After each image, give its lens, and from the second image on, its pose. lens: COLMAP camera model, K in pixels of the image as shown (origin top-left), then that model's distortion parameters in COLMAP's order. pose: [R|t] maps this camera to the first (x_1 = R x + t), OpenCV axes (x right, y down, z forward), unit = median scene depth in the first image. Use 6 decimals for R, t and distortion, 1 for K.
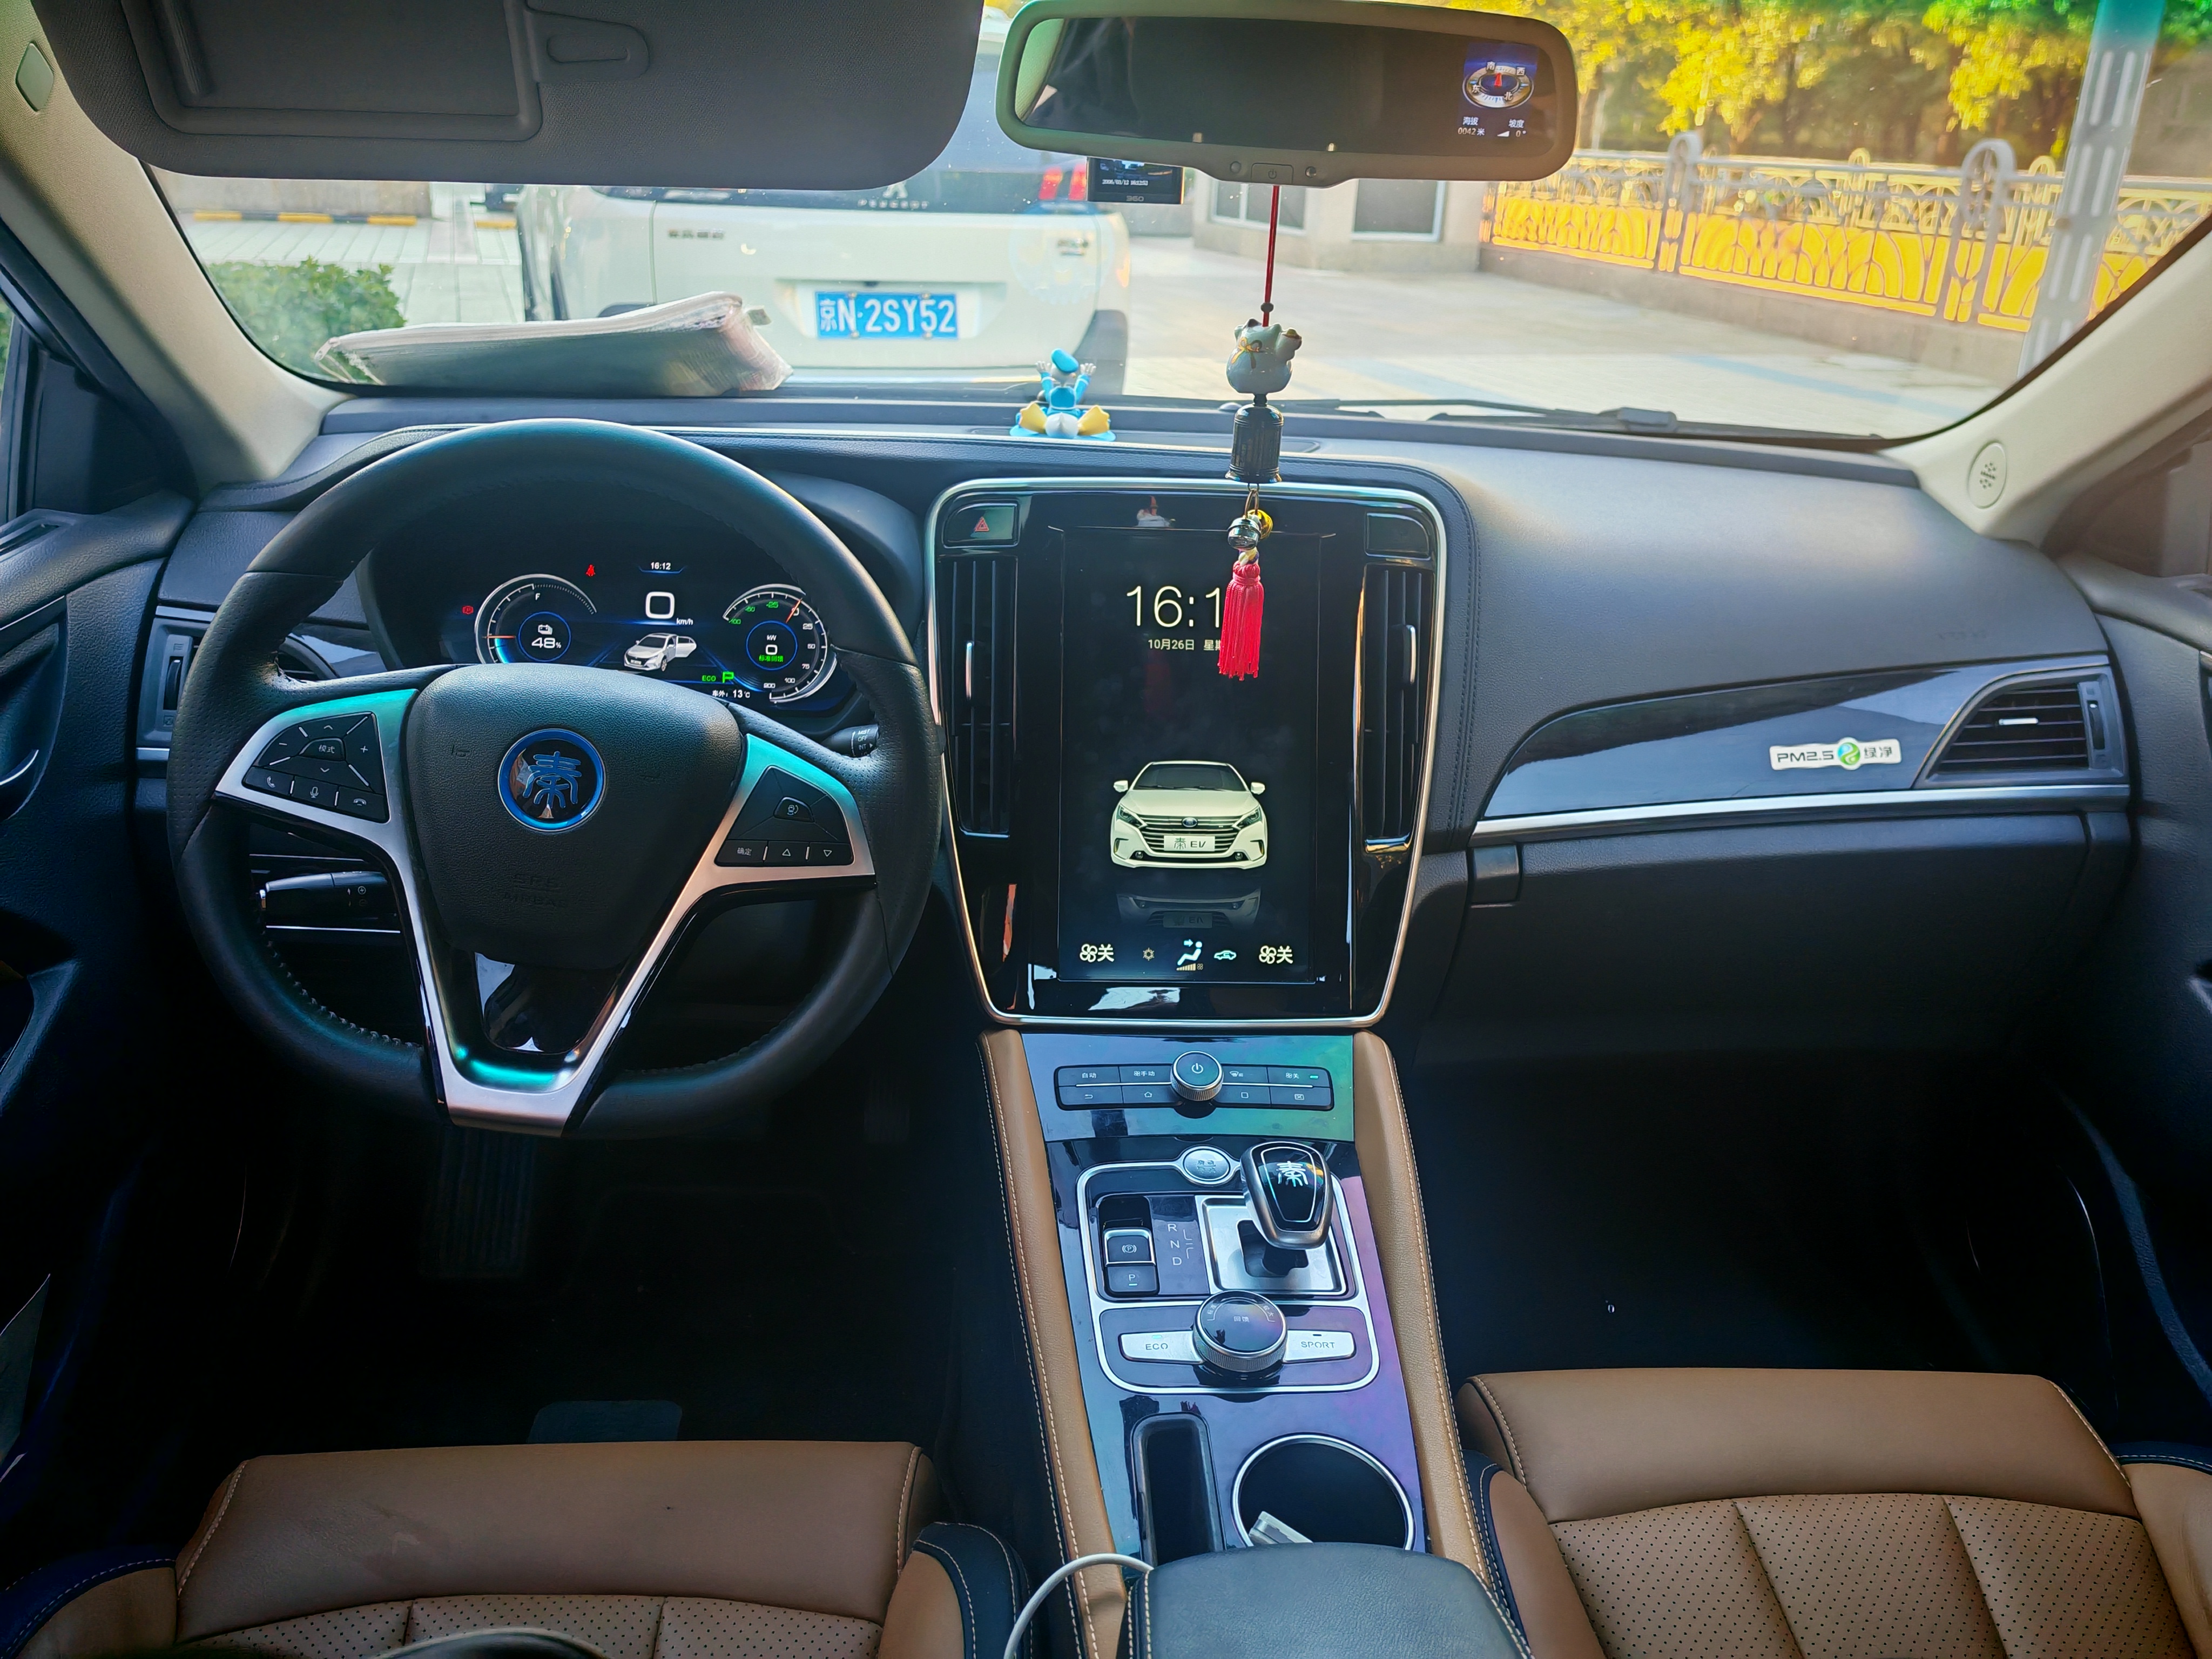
lens RADIAL K [[1653.7, 0, 1093.4], [0, 1653.7, 830.4], [0, 0, 1]] dist [0.018425, -0.023400]
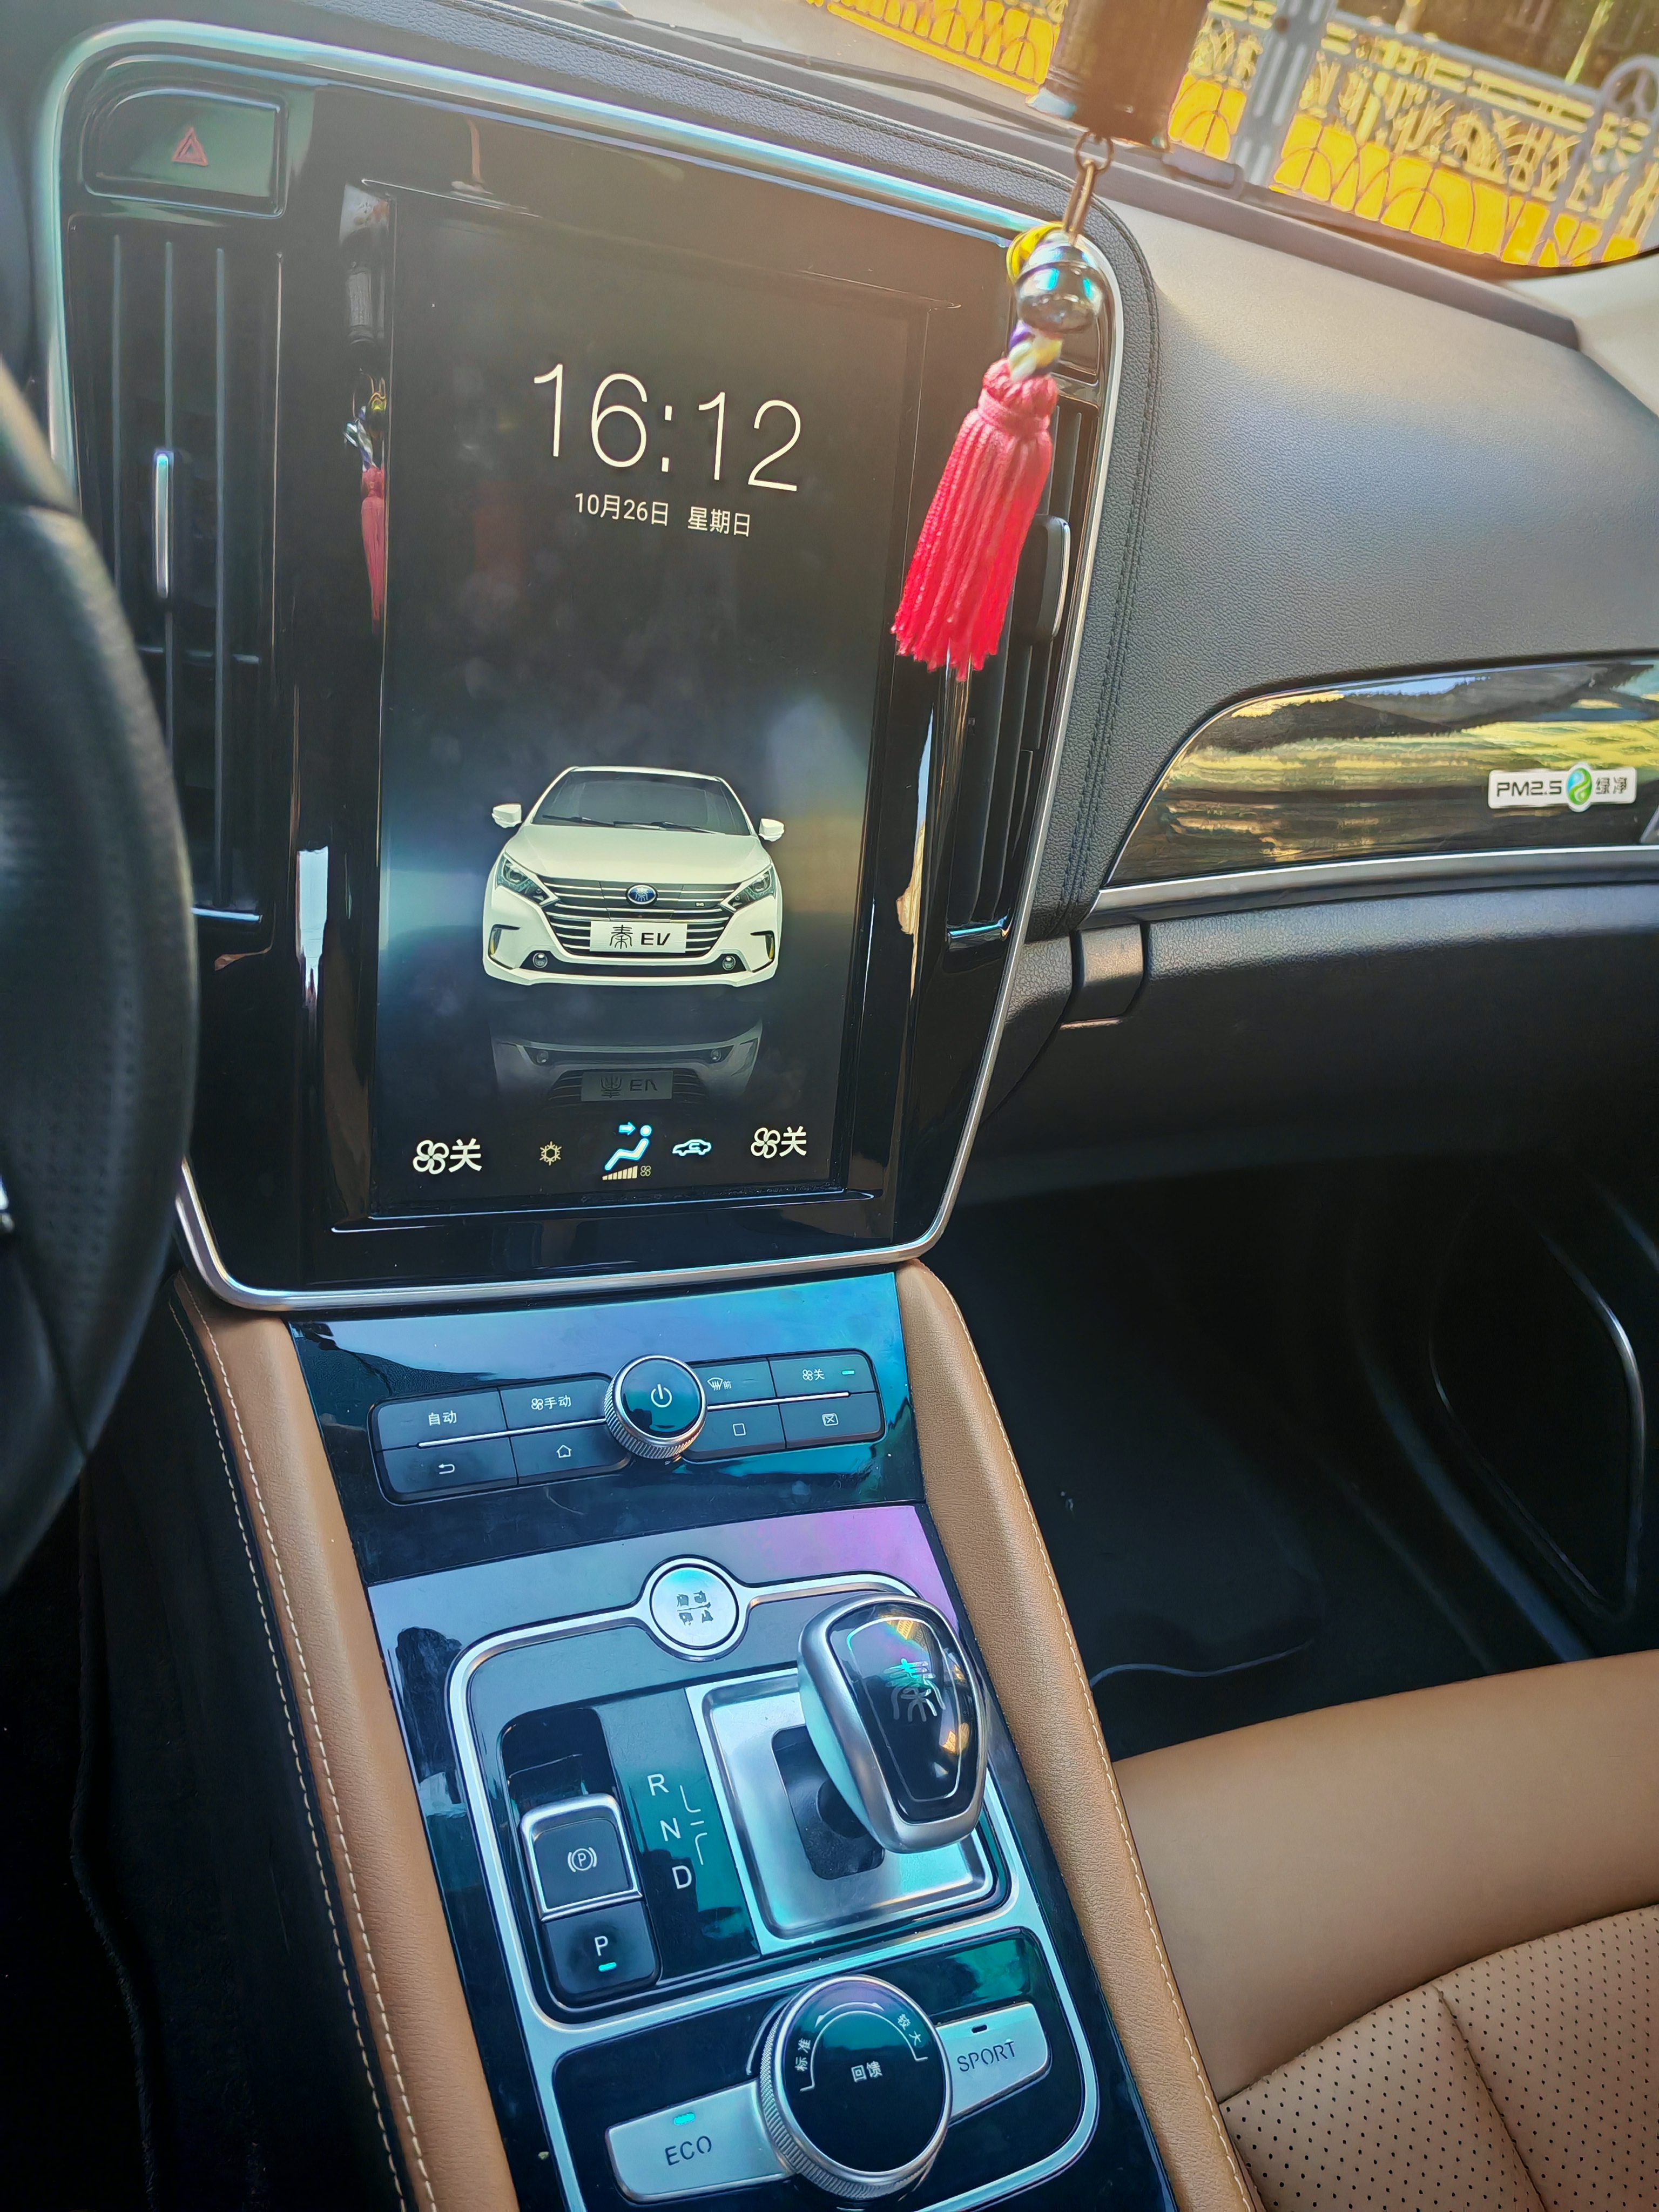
lens RADIAL K [[1653.7, 0, 788.5], [0, 1653.7, 1113.4], [0, 0, 1]] dist [0.018425, -0.023400]
pose [[0.933956, -0.019925, 0.356831, -0.078728], [-0.084415, 0.957893, 0.274435, -0.081718], [-0.347274, -0.286432, 0.892949, 0.521357]]
